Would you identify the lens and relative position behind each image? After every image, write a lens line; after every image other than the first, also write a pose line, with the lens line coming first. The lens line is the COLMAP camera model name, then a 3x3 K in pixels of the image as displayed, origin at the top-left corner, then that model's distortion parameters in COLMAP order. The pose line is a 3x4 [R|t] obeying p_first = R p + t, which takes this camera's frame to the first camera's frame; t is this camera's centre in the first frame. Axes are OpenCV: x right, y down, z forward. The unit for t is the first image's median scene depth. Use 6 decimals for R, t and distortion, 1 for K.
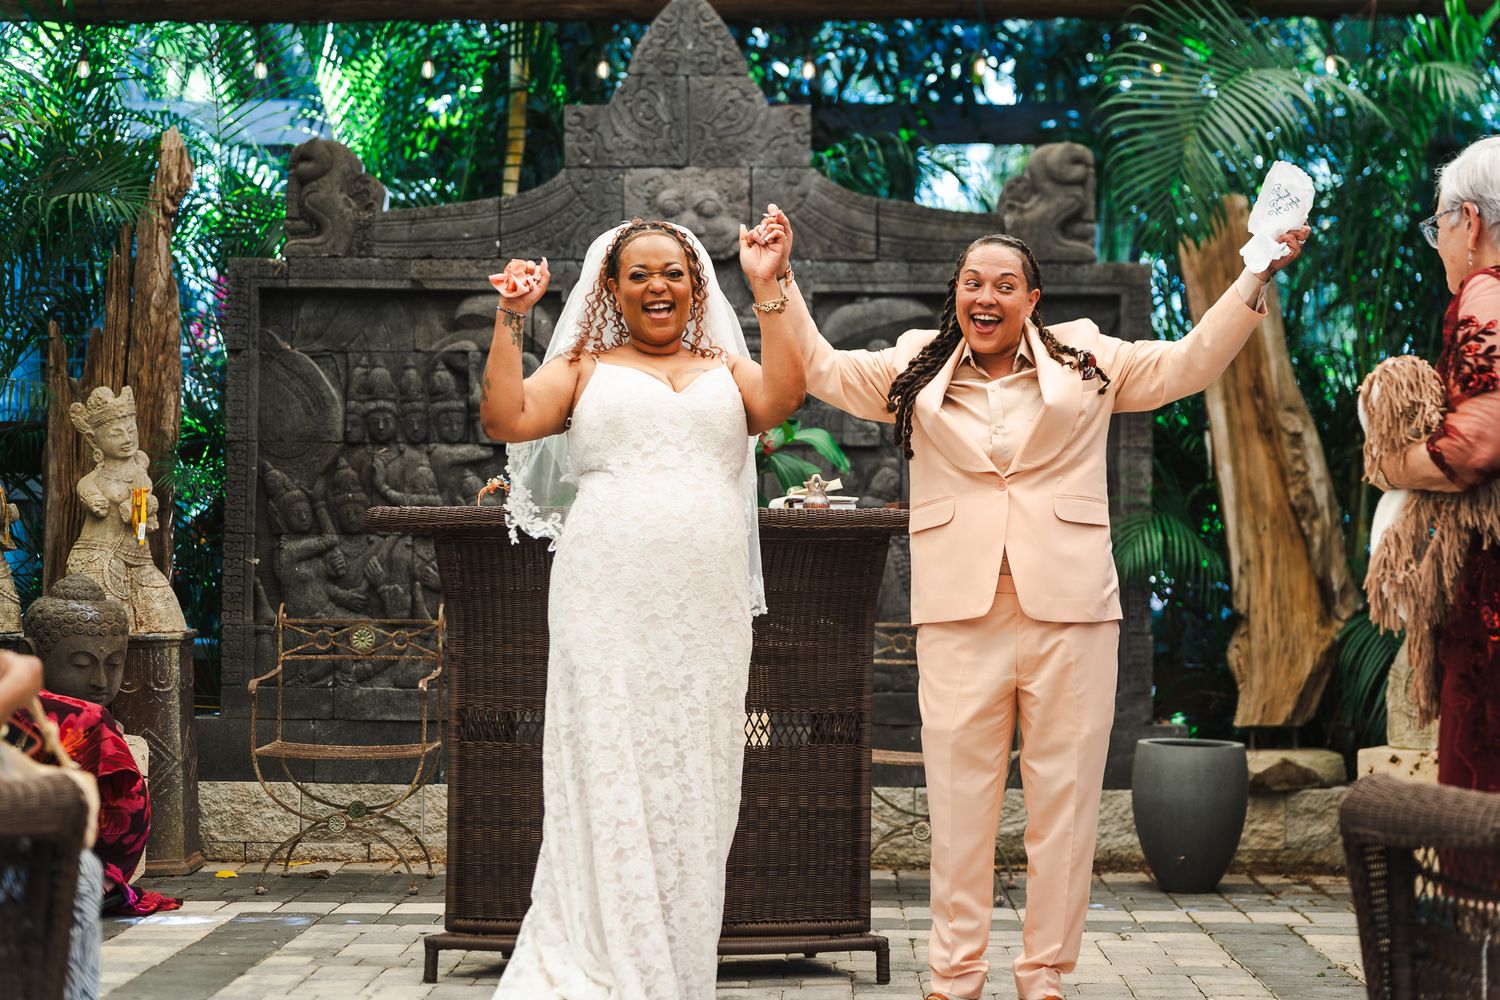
lens RADIAL K [[2823.2, 0, 734.3], [0, 2823.2, 505.4], [0, 0, 1]] dist [0.053765, 0.000000]
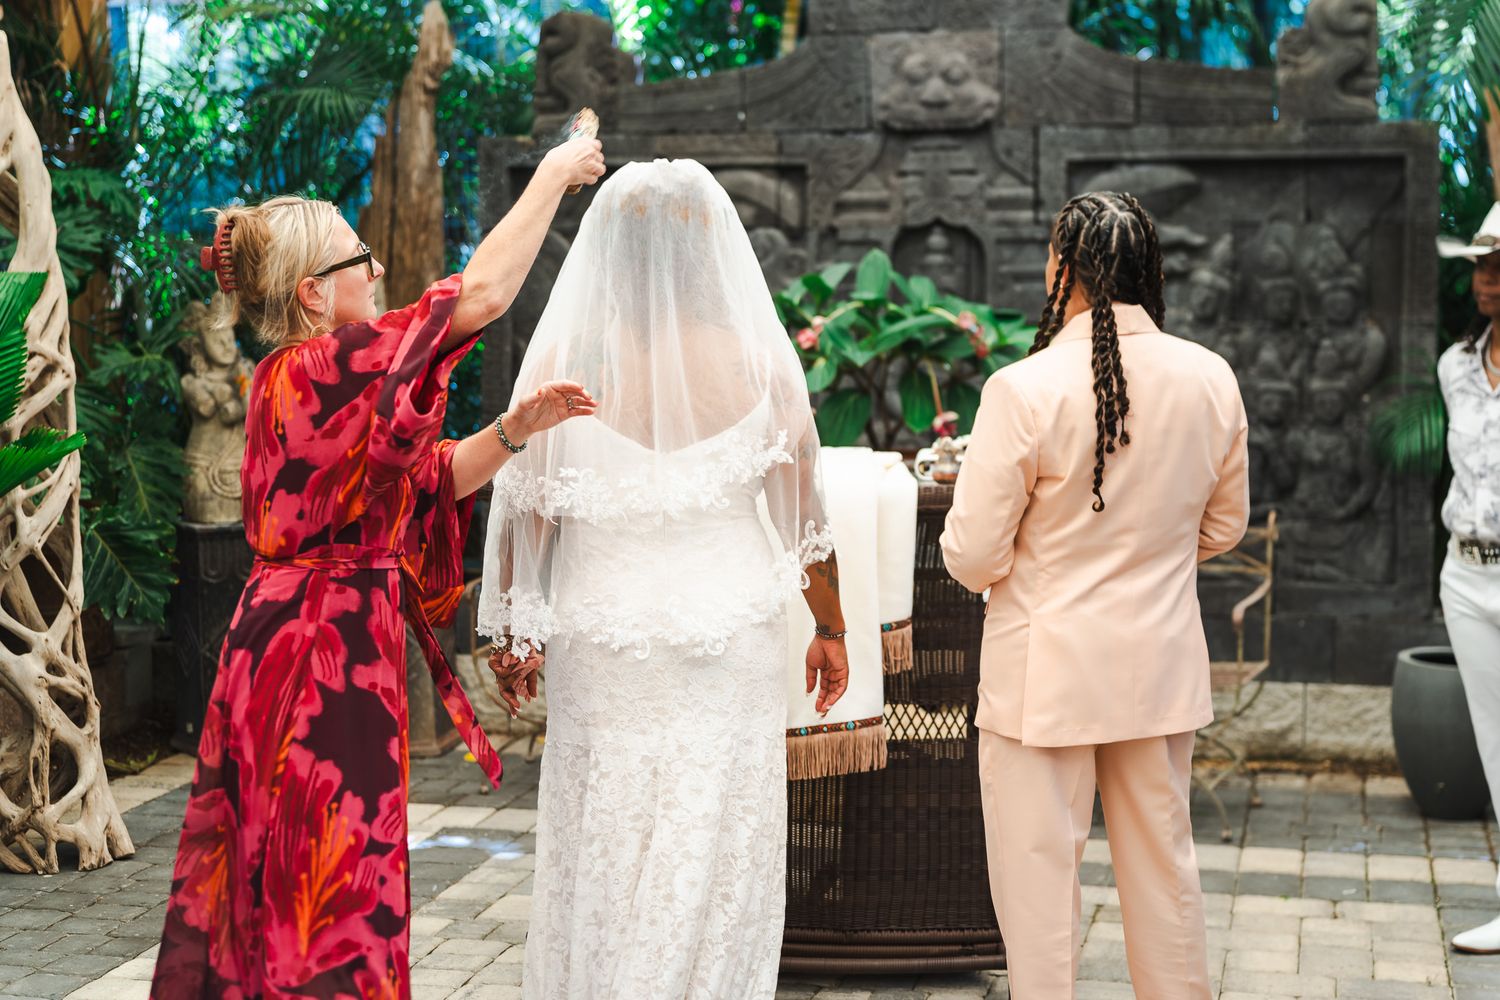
lens RADIAL K [[2388.2, 0, 756.0], [0, 2388.2, 486.4], [0, 0, 1]] dist [0.038710, 0.000000]
pose [[0.977996, 0.008476, -0.208451, 0.093580], [0.016482, 0.992912, 0.117705, -0.062978], [0.207972, -0.118551, 0.970924, 0.188083]]
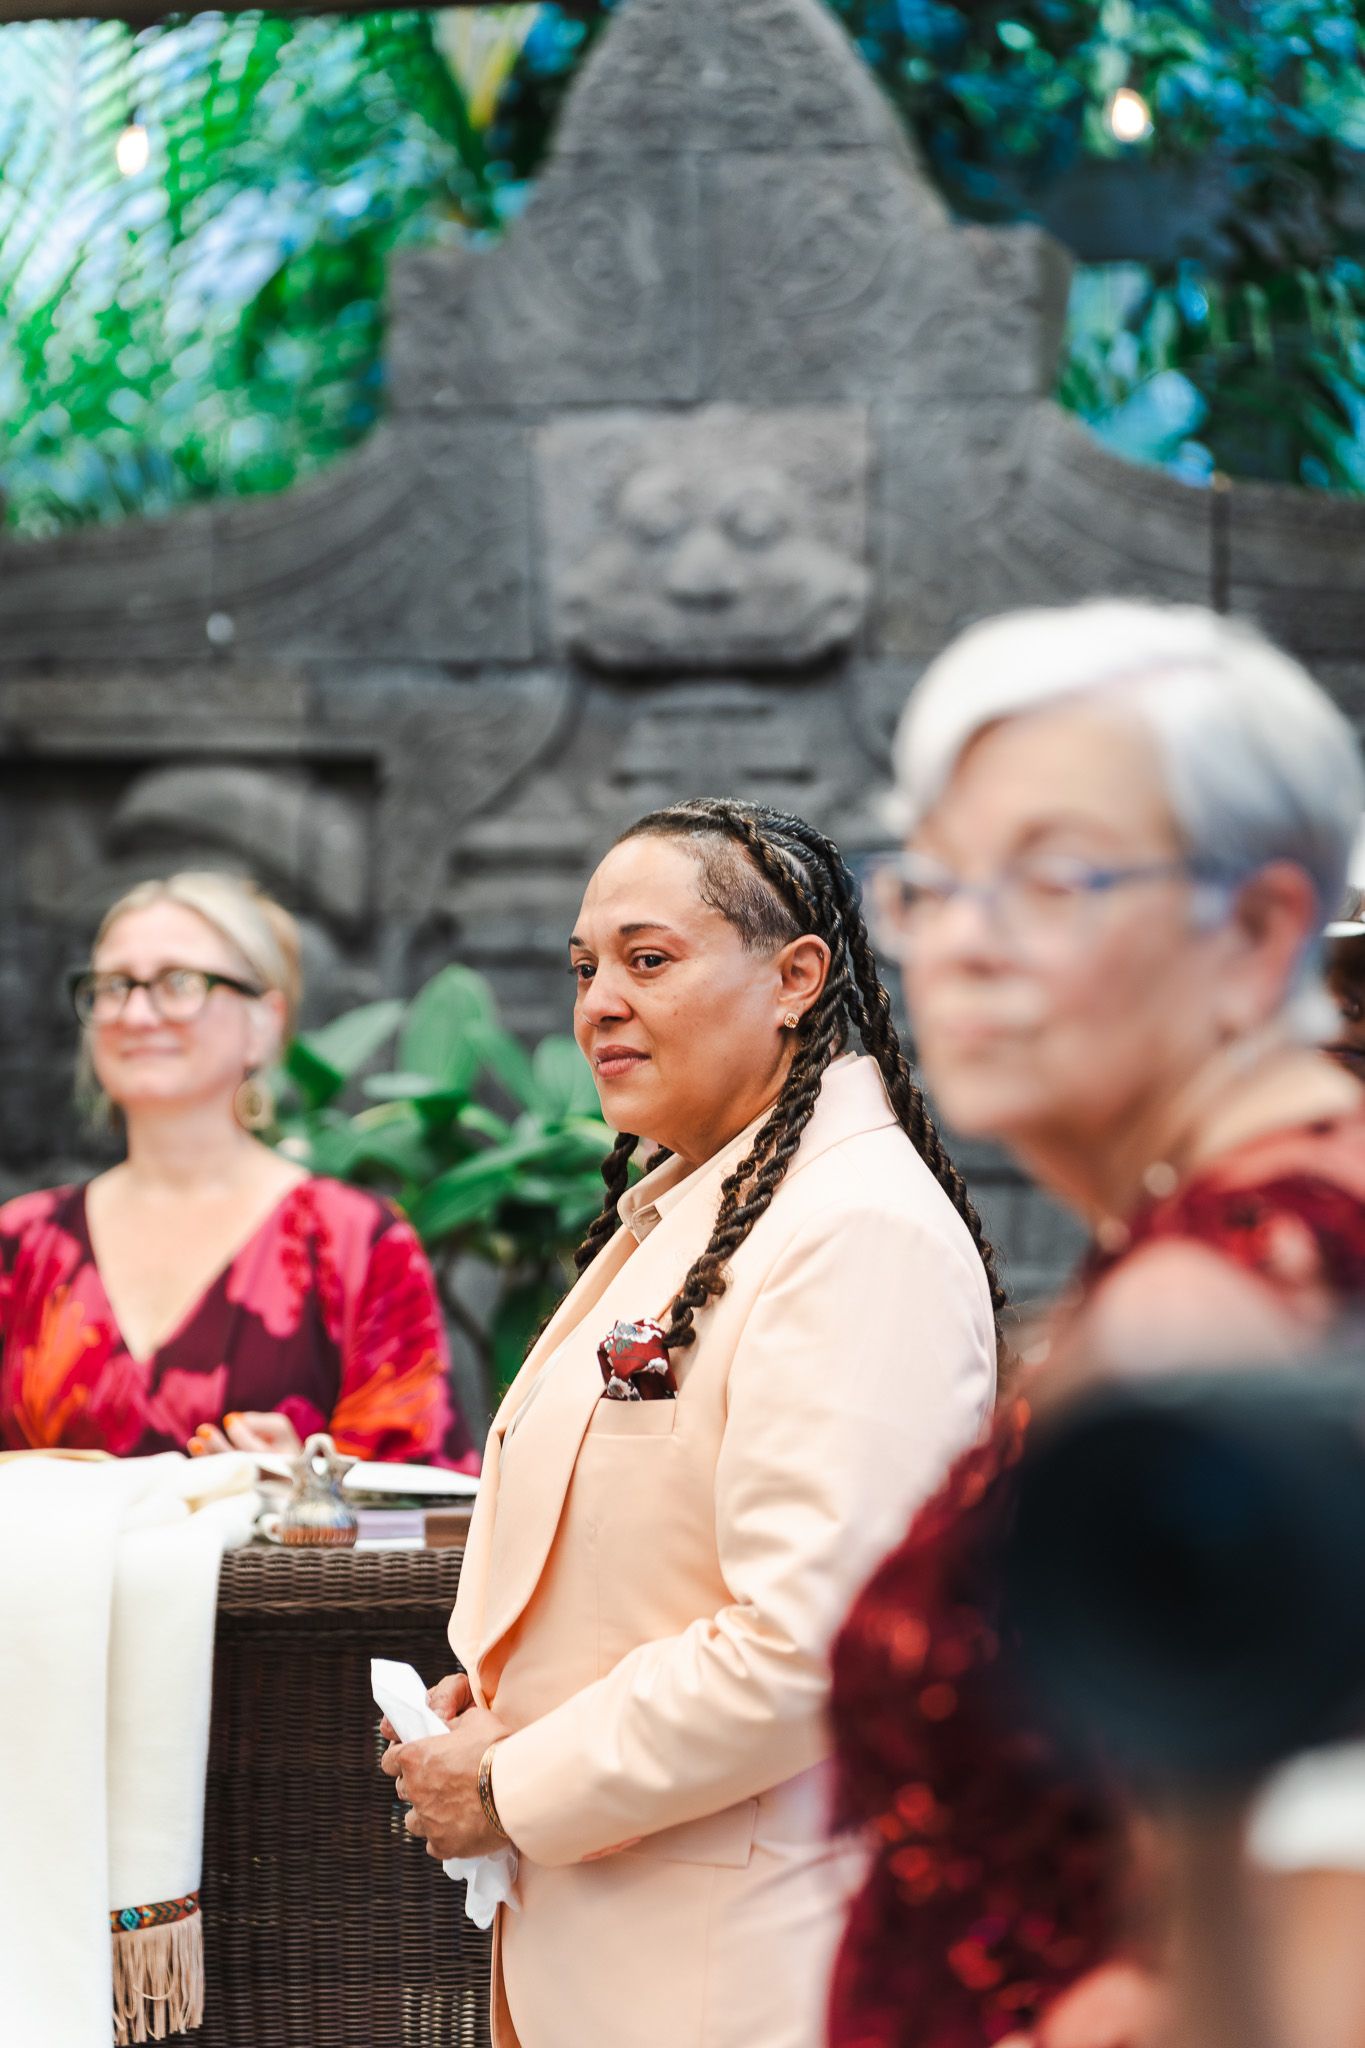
lens RADIAL K [[6642.7, 0, 677.4], [0, 6642.7, 1002.7], [0, 0, 1]] dist [0.138854, 0.000000]
pose [[0.962047, -0.002654, -0.272872, 0.213707], [0.006278, 0.999903, 0.012409, -0.053724], [0.272813, -0.013651, 0.961970, 0.172214]]
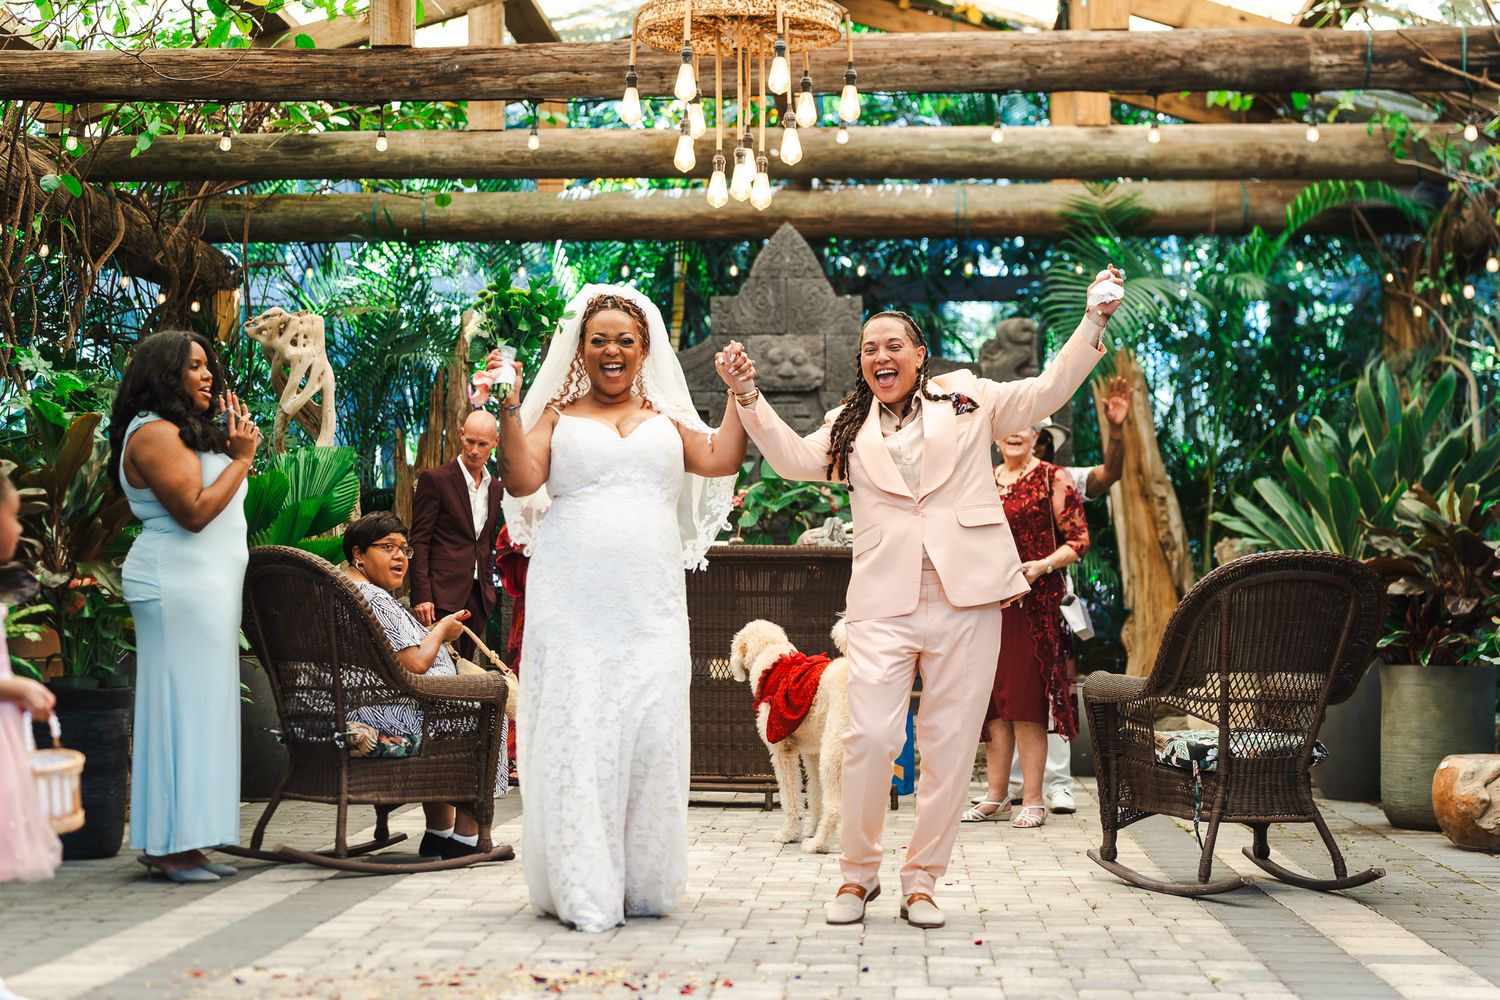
lens RADIAL K [[2432.4, 0, 746.7], [0, 2432.4, 502.0], [0, 0, 1]] dist [0.104608, 0.000000]
pose [[0.999445, -0.000118, -0.033321, 0.007463], [-0.000265, 0.999934, -0.011495, -0.006726], [0.033321, 0.011498, 0.999379, -0.403249]]
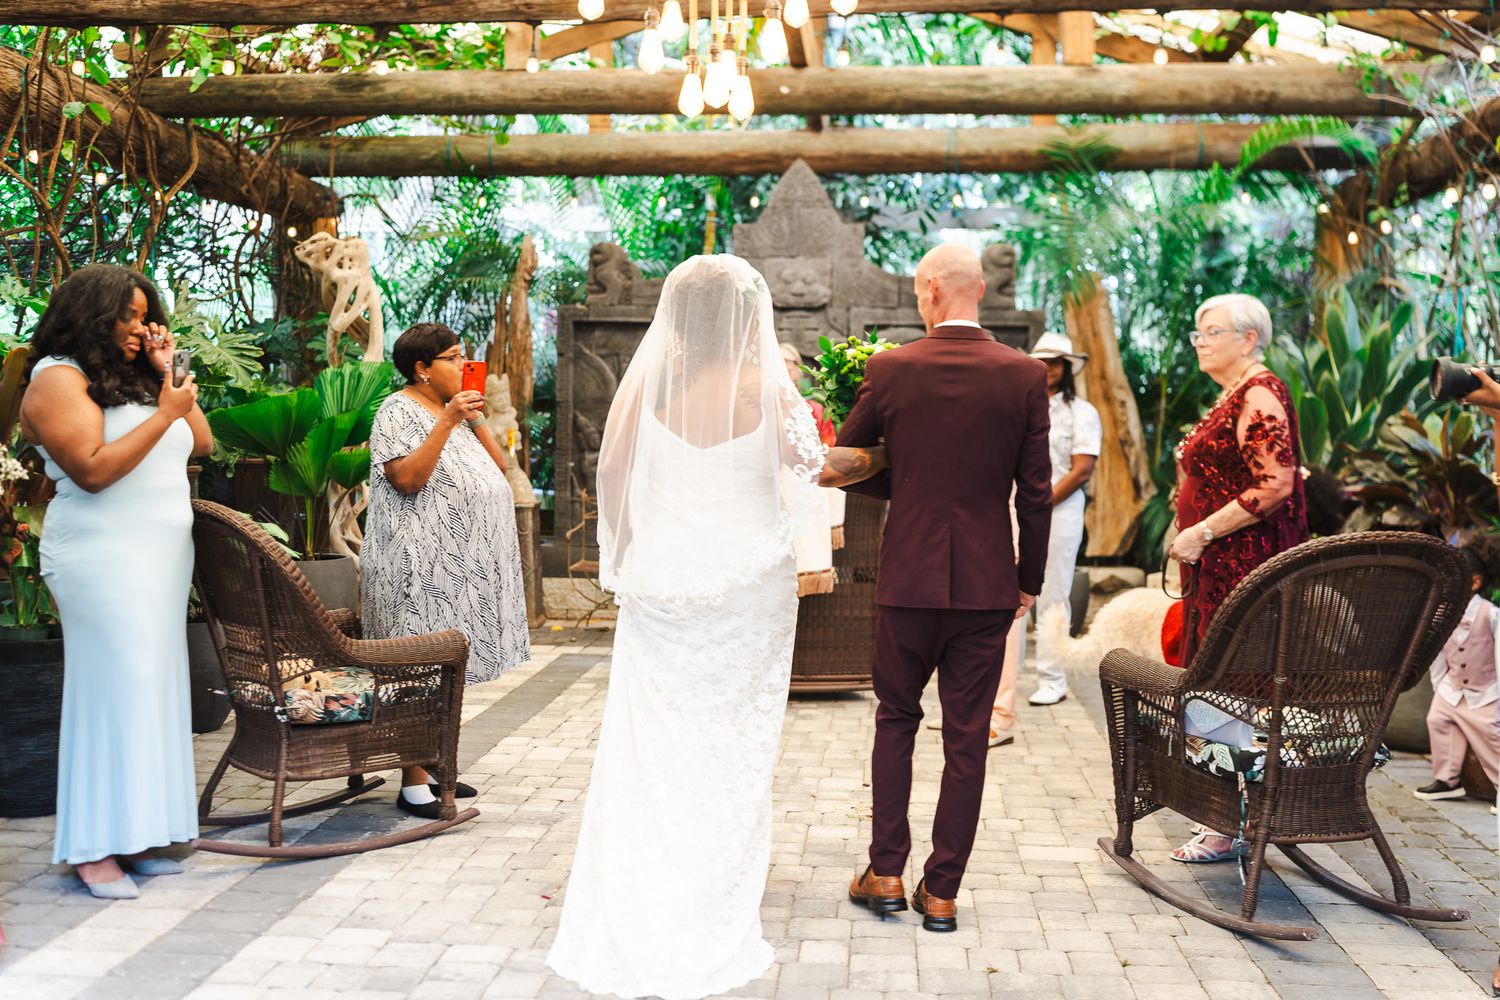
lens RADIAL K [[1524.9, 0, 749.6], [0, 1524.9, 492.7], [0, 0, 1]] dist [0.032944, 0.000000]
pose [[0.997918, 0.010371, -0.063649, 0.017420], [-0.005481, 0.997052, 0.076529, -0.041010], [0.064255, -0.076021, 0.995034, -0.025015]]
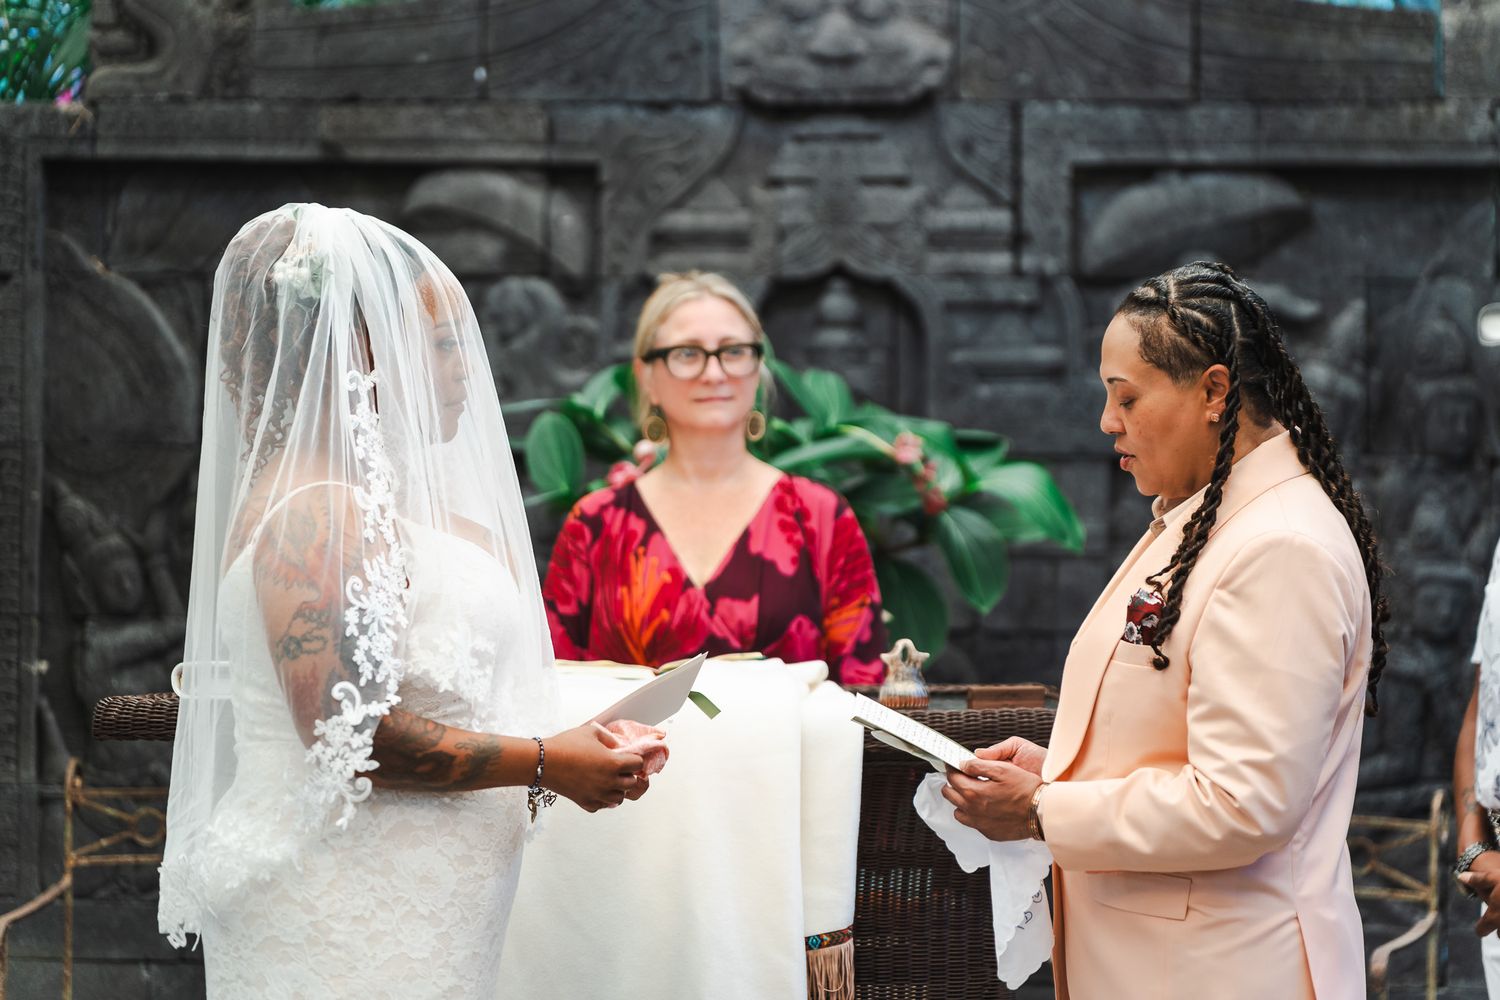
lens RADIAL K [[5910.6, 0, 746.6], [0, 5910.6, 498.1], [0, 0, 1]] dist [0.097149, 0.000000]
pose [[0.992783, 0.002949, -0.119891, 0.099641], [0.003943, 0.998354, 0.057209, -0.076477], [0.119863, -0.057269, 0.991137, -0.101081]]
